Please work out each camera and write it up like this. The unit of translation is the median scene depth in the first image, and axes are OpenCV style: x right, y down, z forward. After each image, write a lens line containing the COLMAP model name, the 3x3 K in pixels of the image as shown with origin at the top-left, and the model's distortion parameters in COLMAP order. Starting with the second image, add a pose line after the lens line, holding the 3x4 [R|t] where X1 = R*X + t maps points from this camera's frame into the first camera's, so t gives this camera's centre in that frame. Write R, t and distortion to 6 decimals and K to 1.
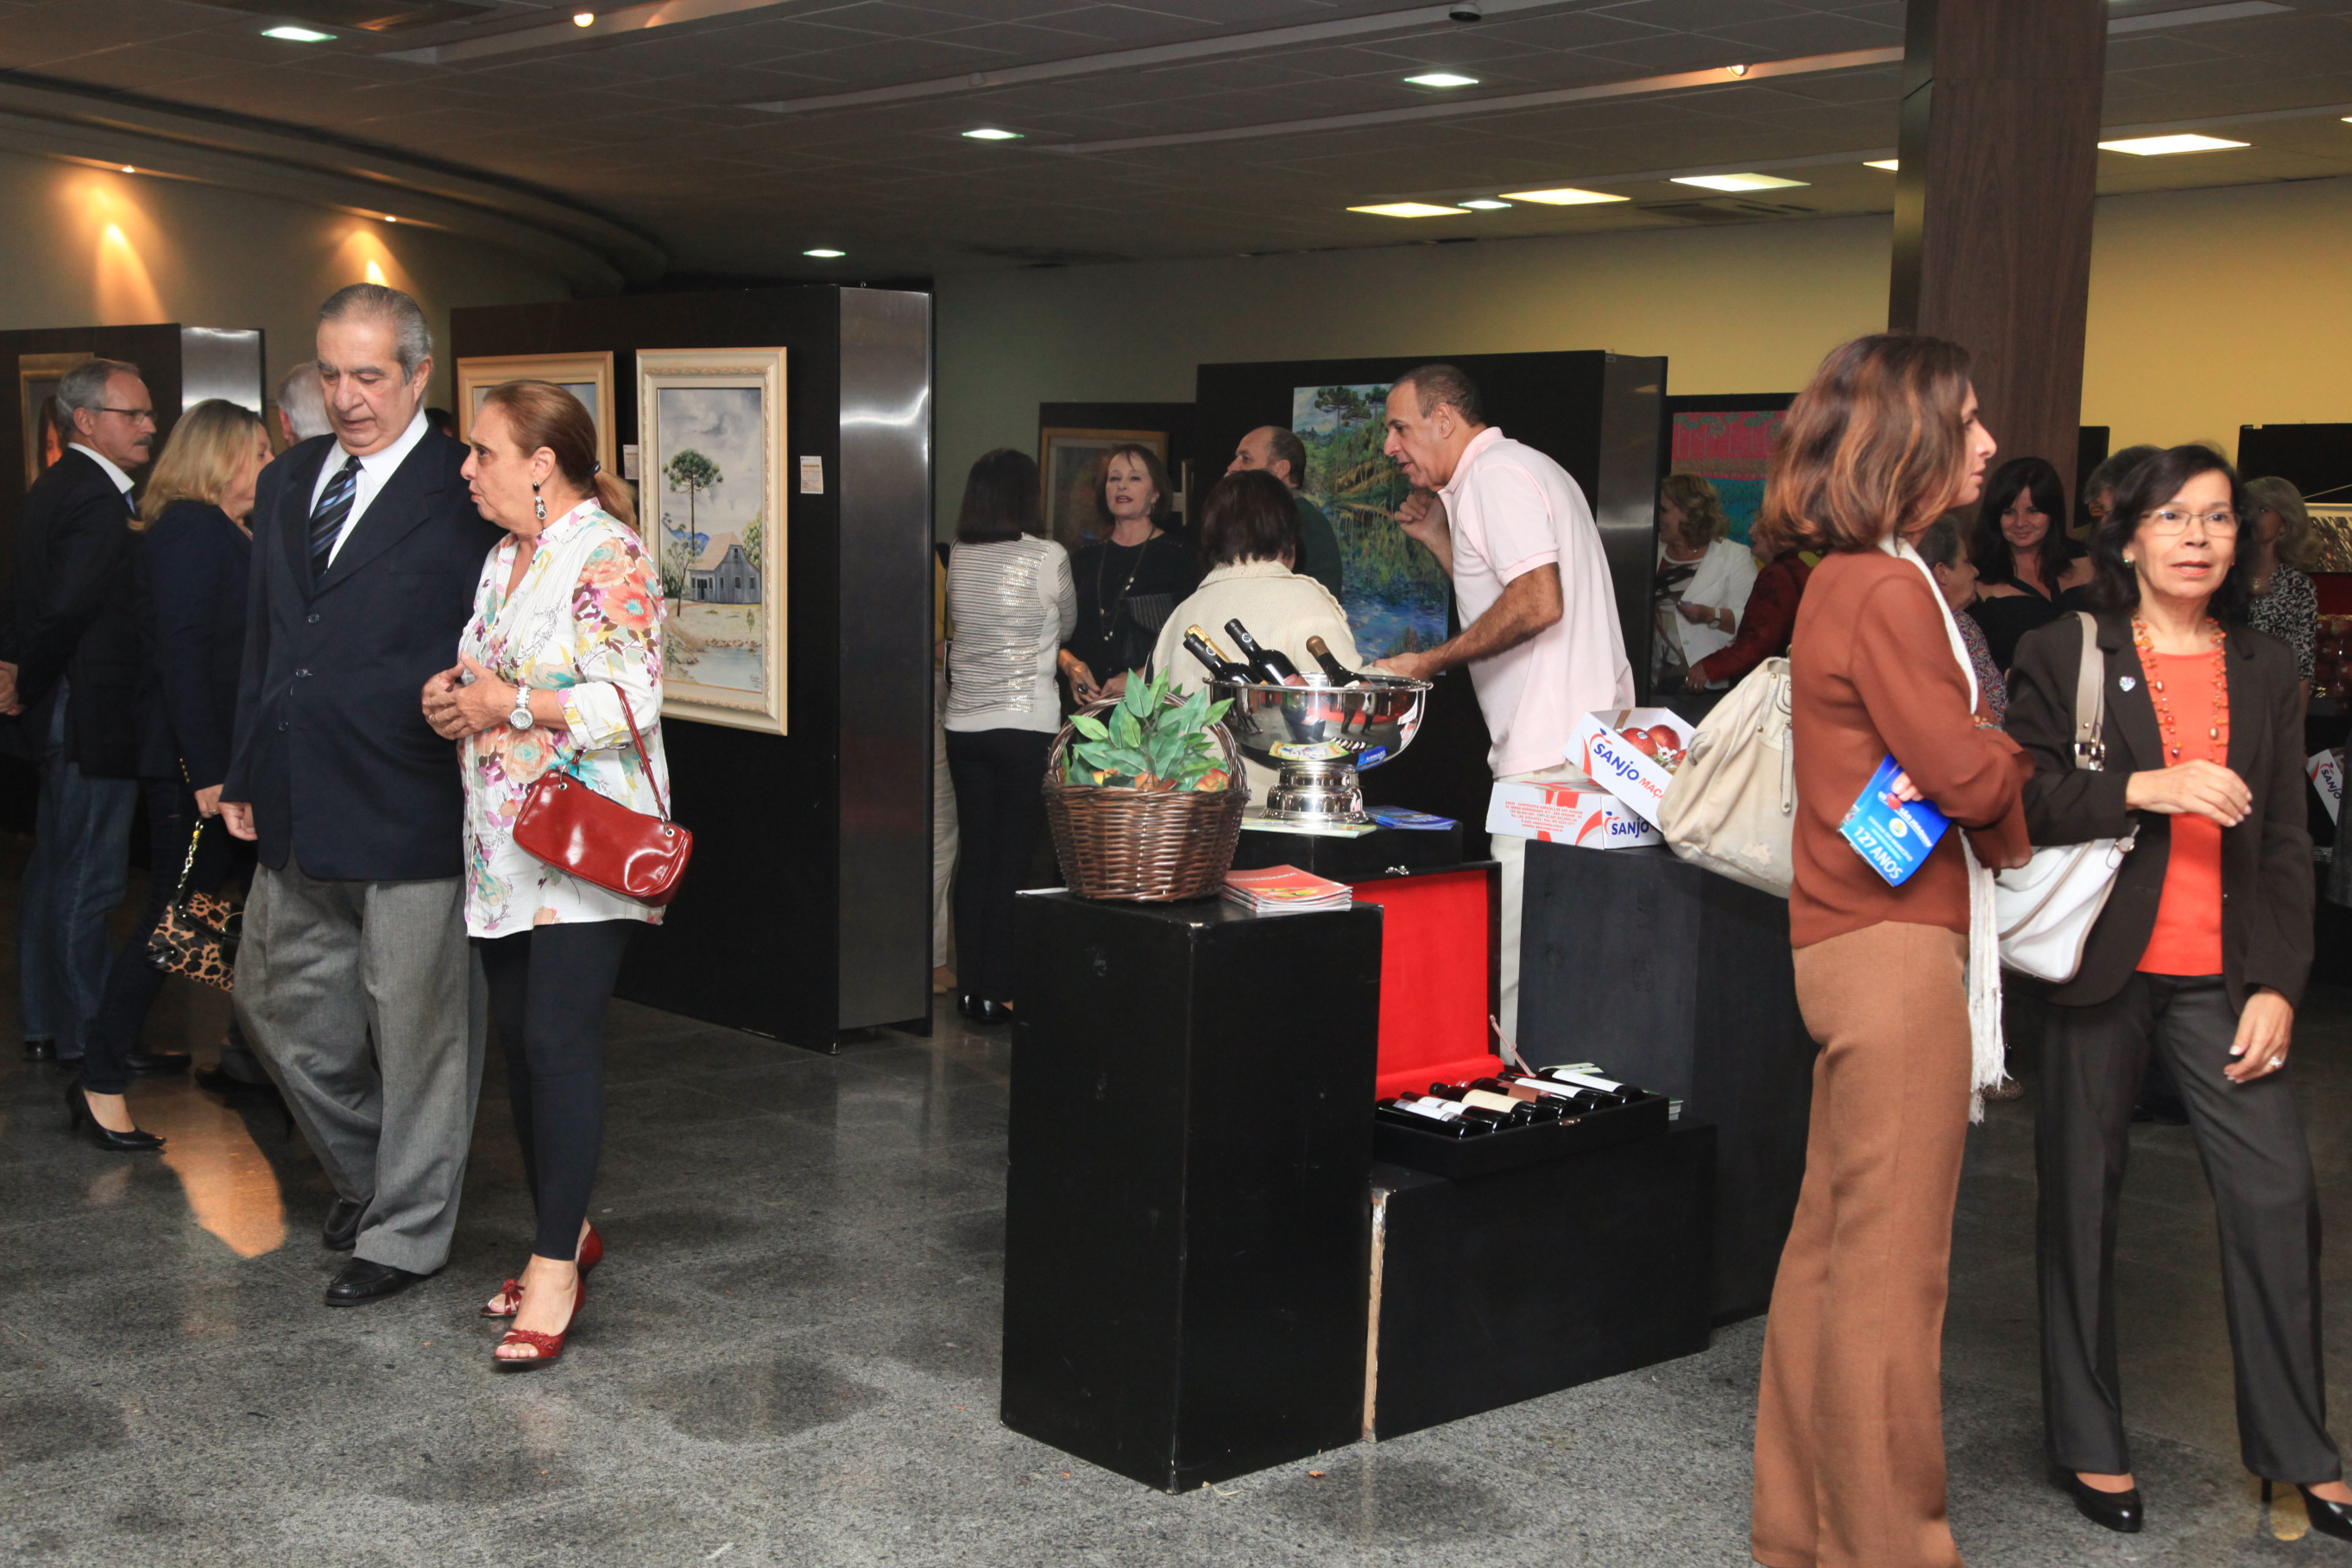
lens RADIAL K [[2709.2, 0, 1166.8], [0, 2709.2, 787.8], [0, 0, 1]] dist [-0.006427, 0.000000]
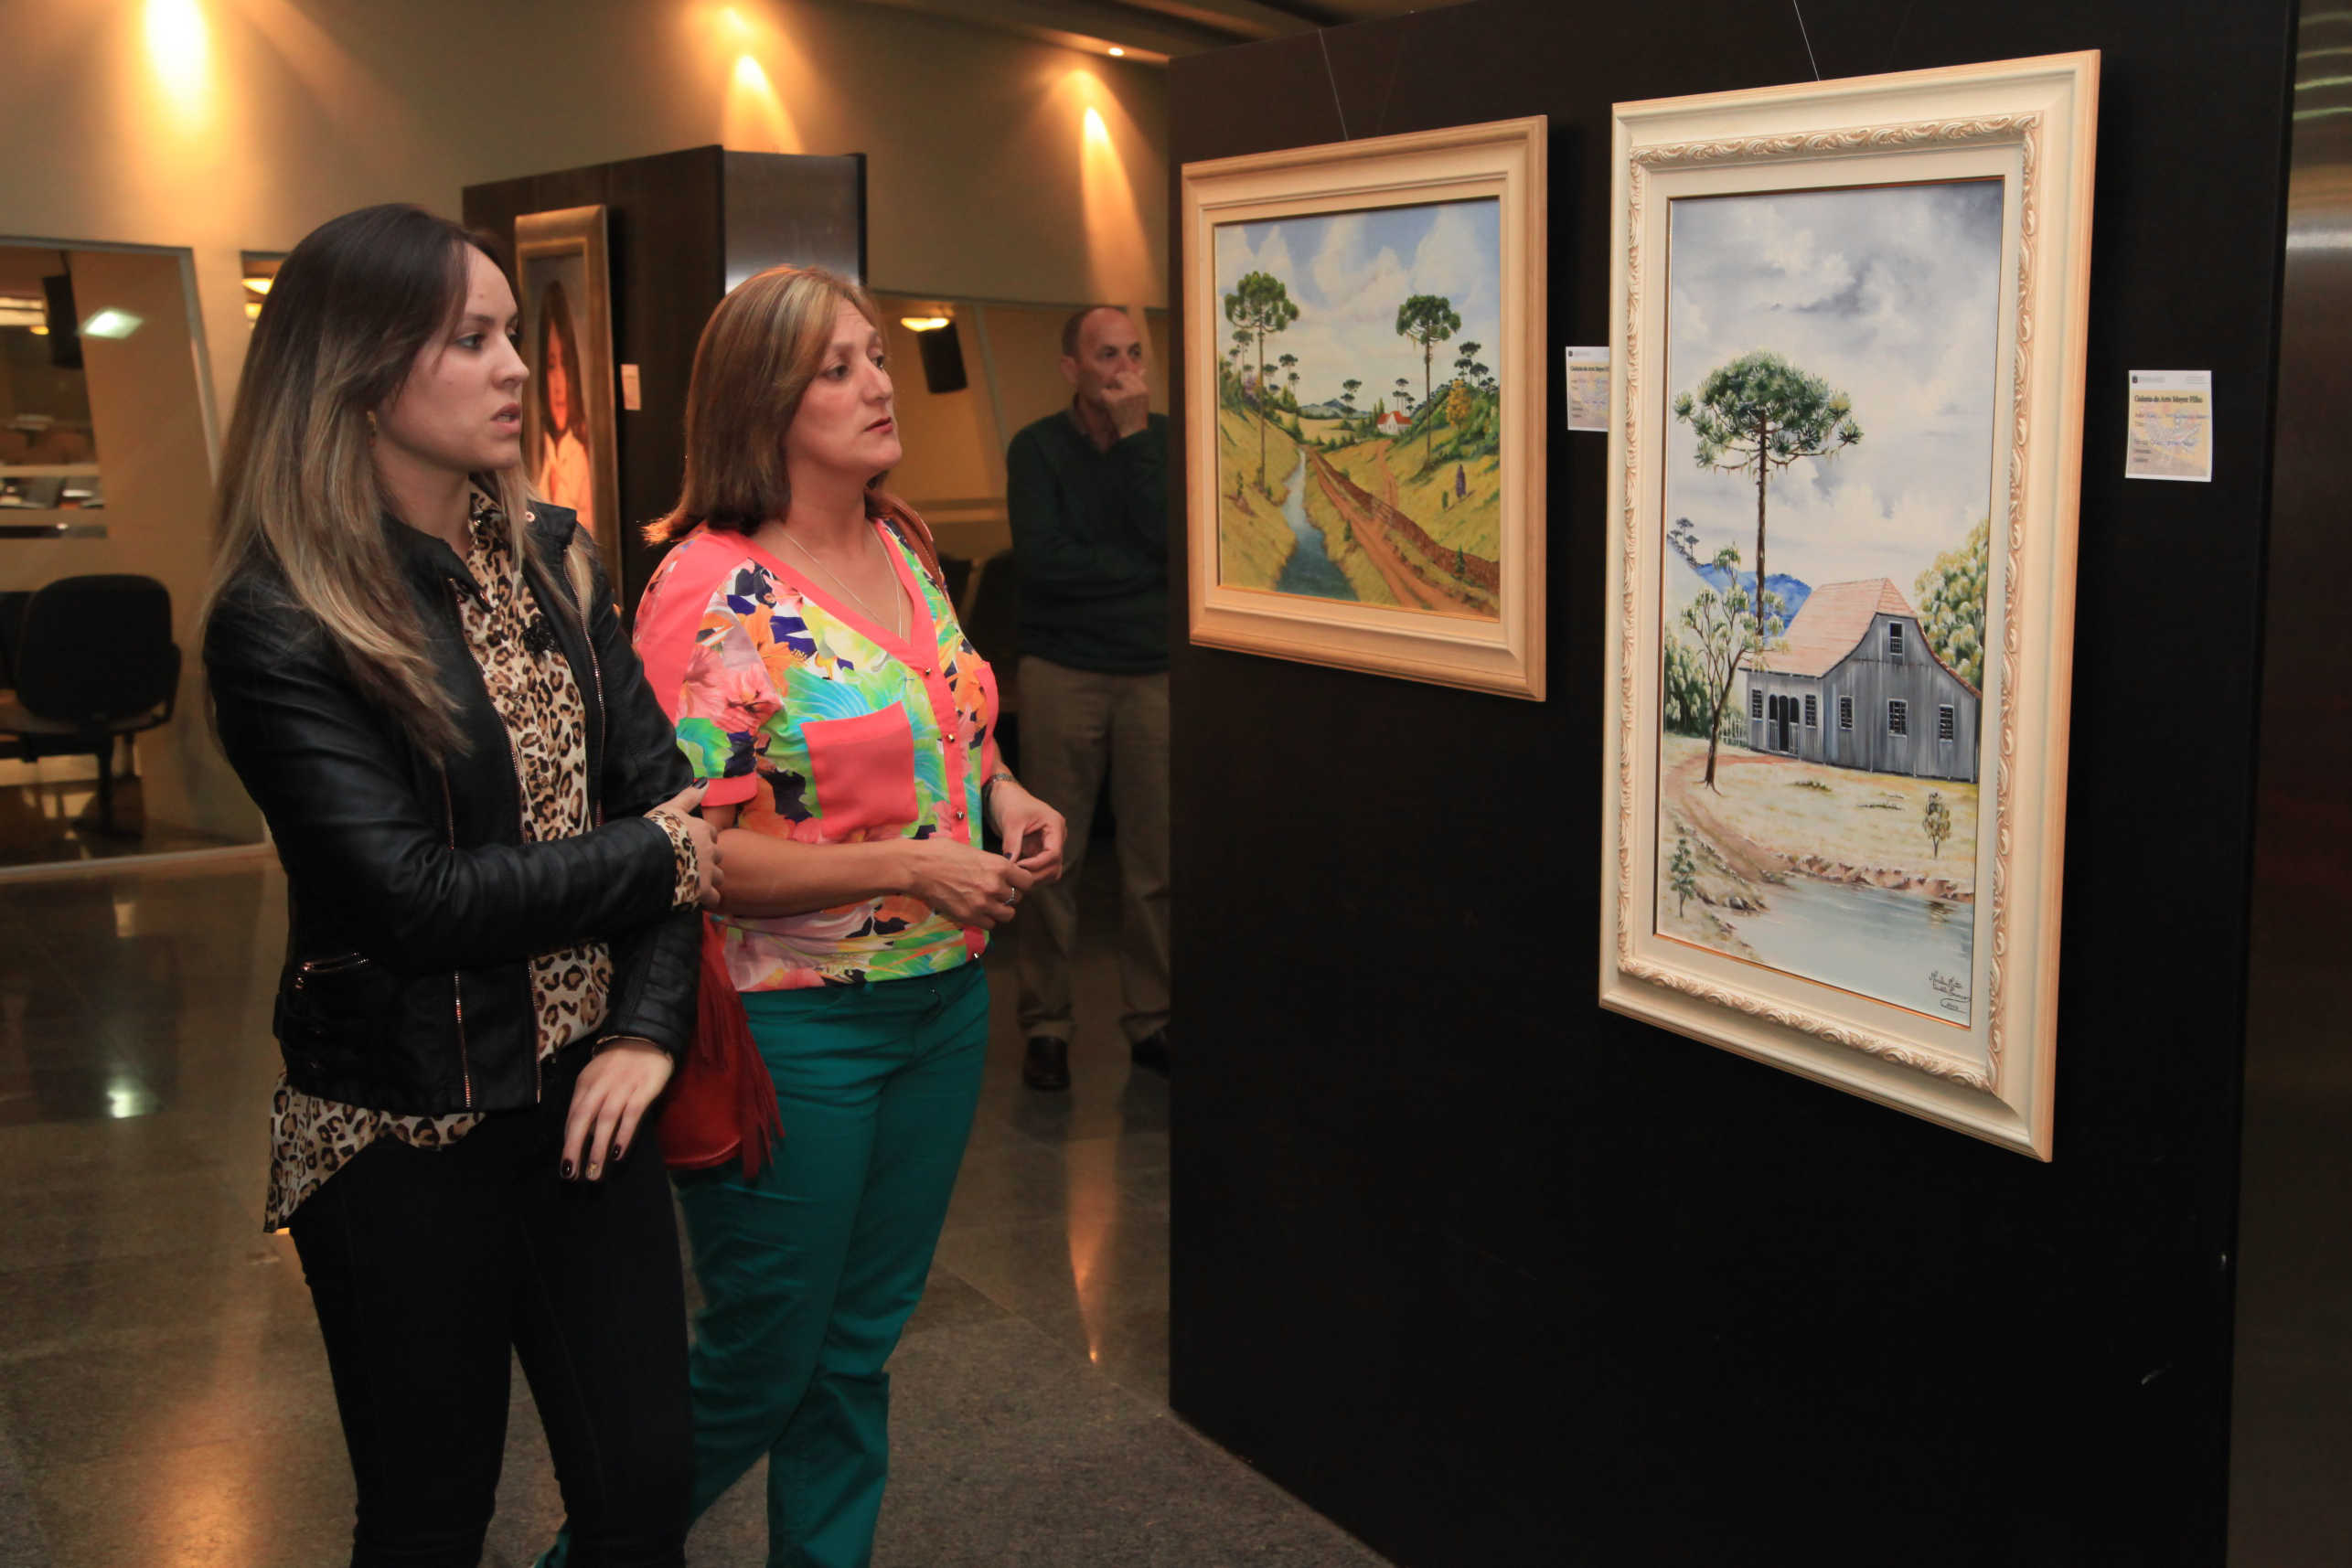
lens RADIAL K [[2709.2, 0, 1177.0], [0, 2709.2, 776.9], [0, 0, 1]] dist [-0.006427, 0.000000]
pose [[0.965044, 0.025491, -0.260844, -0.154937], [-0.017291, 0.999283, 0.033682, -0.077427], [0.261515, -0.027994, 0.964793, 0.611505]]
